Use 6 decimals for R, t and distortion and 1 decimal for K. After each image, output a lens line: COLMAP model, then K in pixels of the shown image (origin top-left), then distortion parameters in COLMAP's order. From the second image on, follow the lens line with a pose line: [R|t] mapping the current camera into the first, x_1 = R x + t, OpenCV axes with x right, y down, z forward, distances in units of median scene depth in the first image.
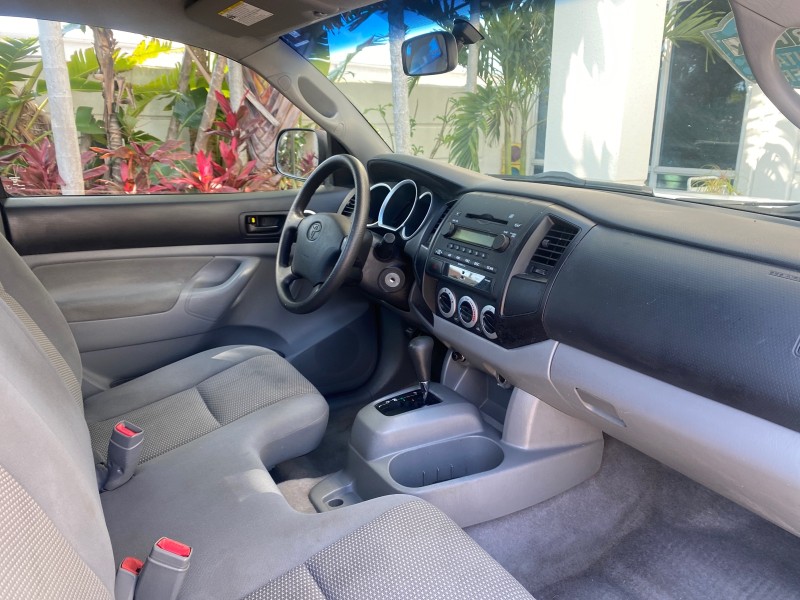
lens RADIAL K [[617.1, 0, 413.4], [0, 617.1, 299.2], [0, 0, 1]] dist [0.027349, -0.042695]
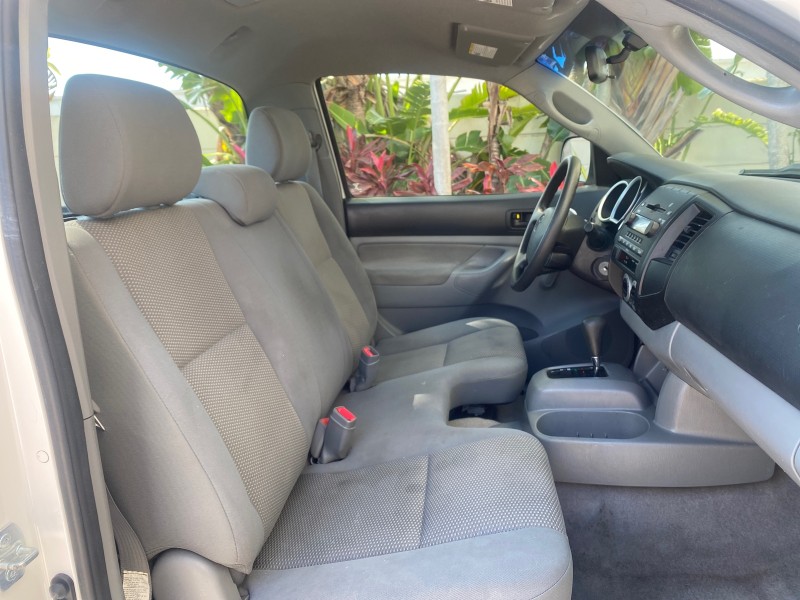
lens RADIAL K [[617.1, 0, 396.3], [0, 617.1, 299.6], [0, 0, 1]] dist [0.027349, -0.042695]
pose [[0.788823, 0.091330, -0.607797, 0.344418], [-0.104511, 0.994428, 0.013788, 0.046640], [0.605670, 0.052645, 0.793972, -0.086971]]
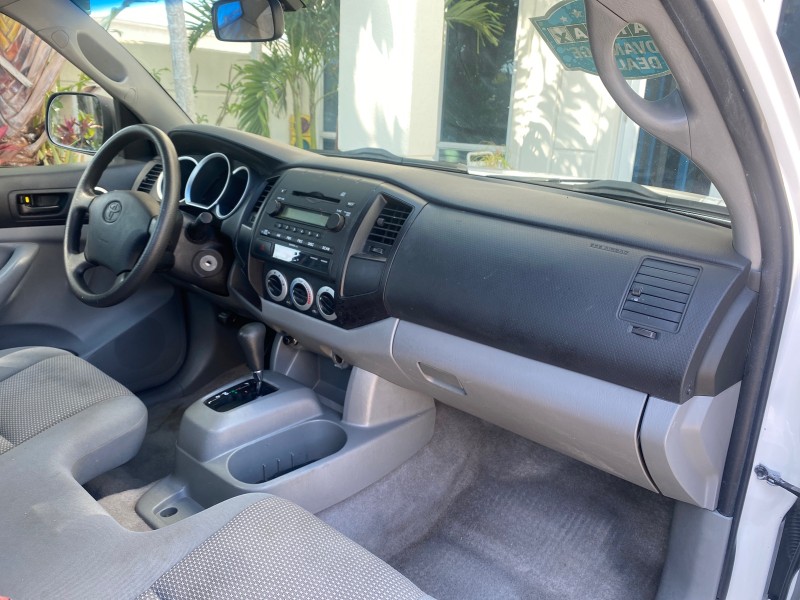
lens RADIAL K [[617.1, 0, 403.6], [0, 617.1, 293.8], [0, 0, 1]] dist [0.027349, -0.042695]
pose [[0.947547, -0.061061, 0.313729, -0.051419], [0.049978, 0.997813, 0.043256, -0.011300], [-0.315684, -0.025307, 0.948527, 0.029666]]
